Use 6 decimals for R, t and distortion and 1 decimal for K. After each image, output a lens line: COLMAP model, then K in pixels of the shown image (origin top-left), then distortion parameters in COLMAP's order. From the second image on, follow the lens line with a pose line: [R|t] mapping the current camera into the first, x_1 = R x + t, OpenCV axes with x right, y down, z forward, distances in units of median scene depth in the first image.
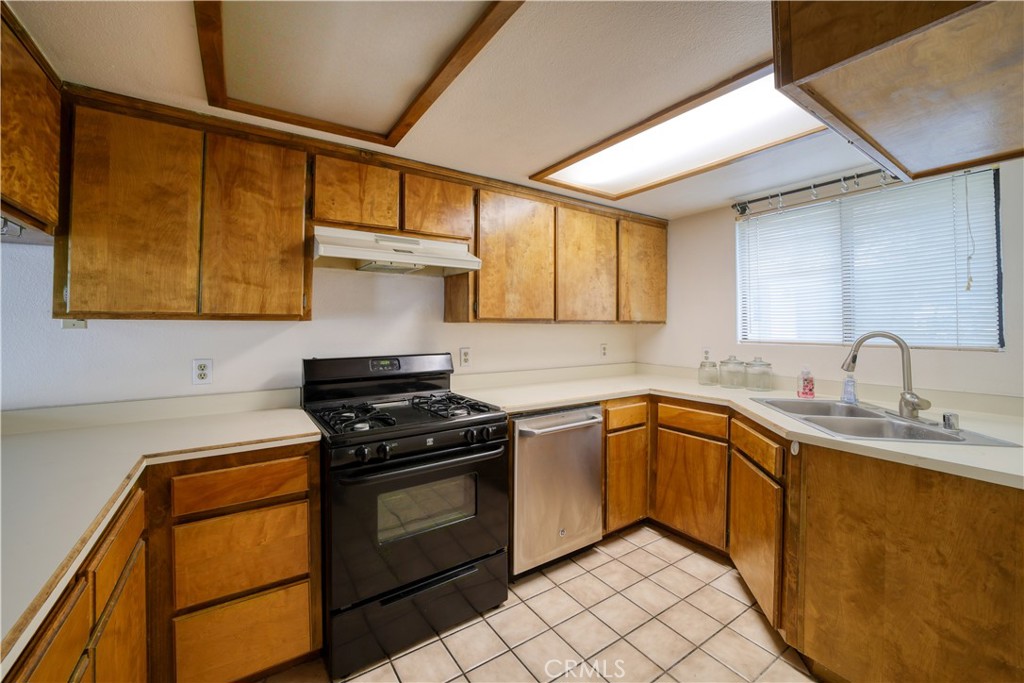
lens RADIAL K [[420.4, 0, 512.0], [0, 420.4, 319.4], [0, 0, 1]] dist [-0.000696, 0.000513]
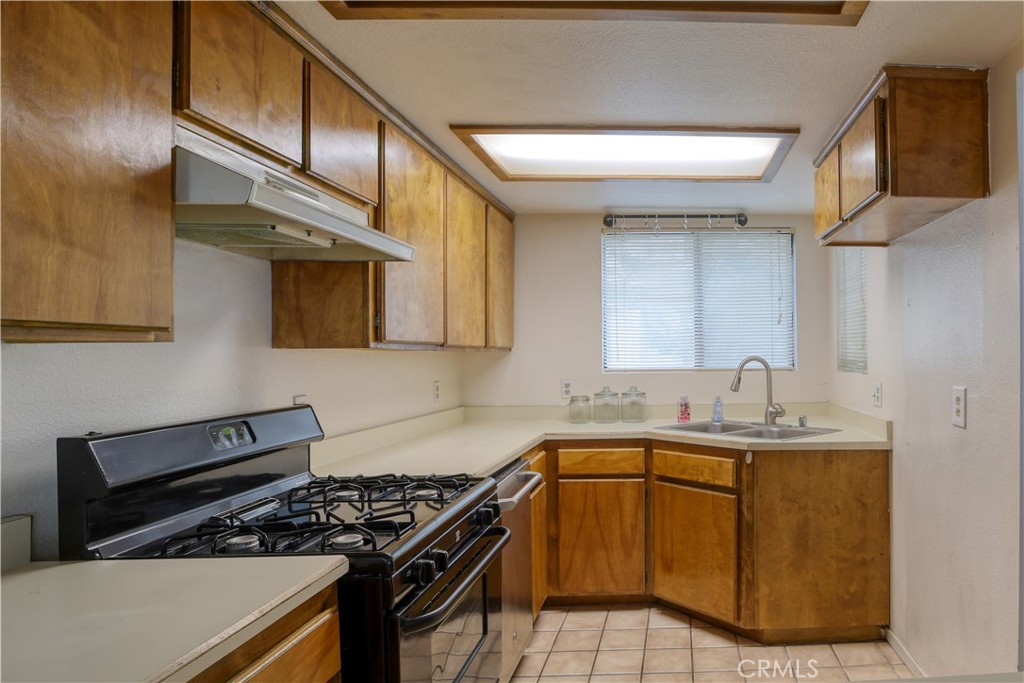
lens RADIAL K [[658.0, 0, 711.6], [0, 658.0, 353.6], [0, 0, 1]] dist [-0.002747, 0.002092]
pose [[0.492221, -0.004086, 0.870461, -0.713241], [-0.004313, 0.999965, 0.007133, 0.007302], [-0.870460, -0.007265, 0.492186, 0.156261]]
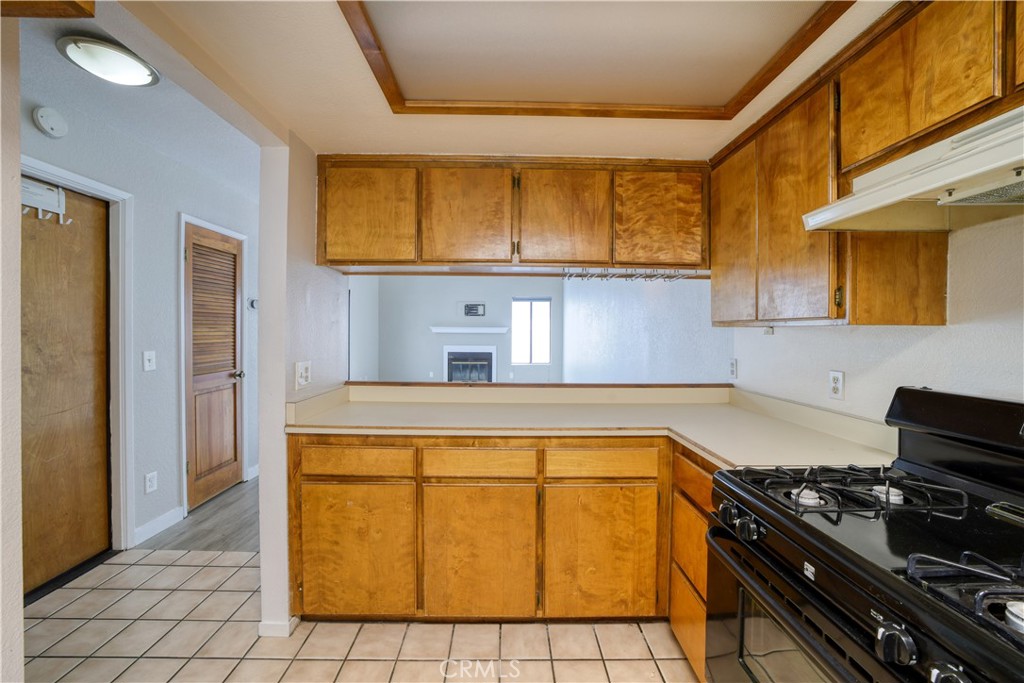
lens RADIAL K [[407.5, 0, 512.0], [0, 407.5, 341.5], [0, 0, 1]] dist [-0.025304, 0.008423]
pose [[-0.526748, 0.018159, -0.849827, 0.309080], [0.003871, 0.999813, 0.018965, 0.013318], [0.850013, 0.006700, -0.526720, 0.793227]]
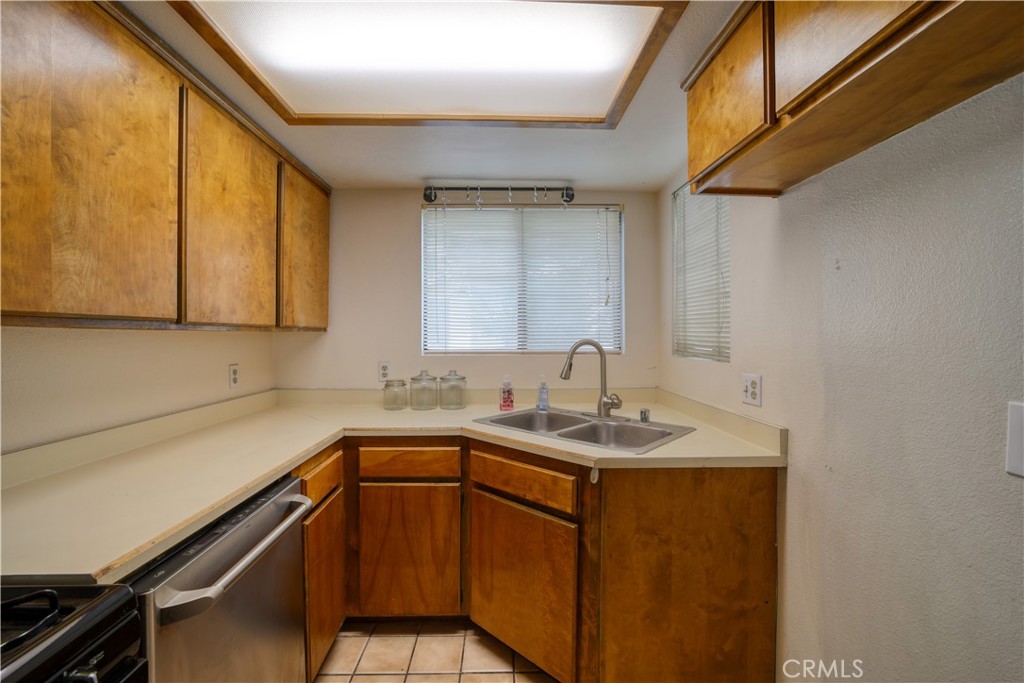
lens RADIAL K [[421.3, 0, 495.4], [0, 421.3, 340.7], [0, 0, 1]] dist [-0.029785, 0.000717]
pose [[0.544993, -0.012204, 0.838352, -0.117294], [-0.011327, 0.999696, 0.021916, 0.010102], [-0.838364, -0.021440, 0.544689, 0.537065]]
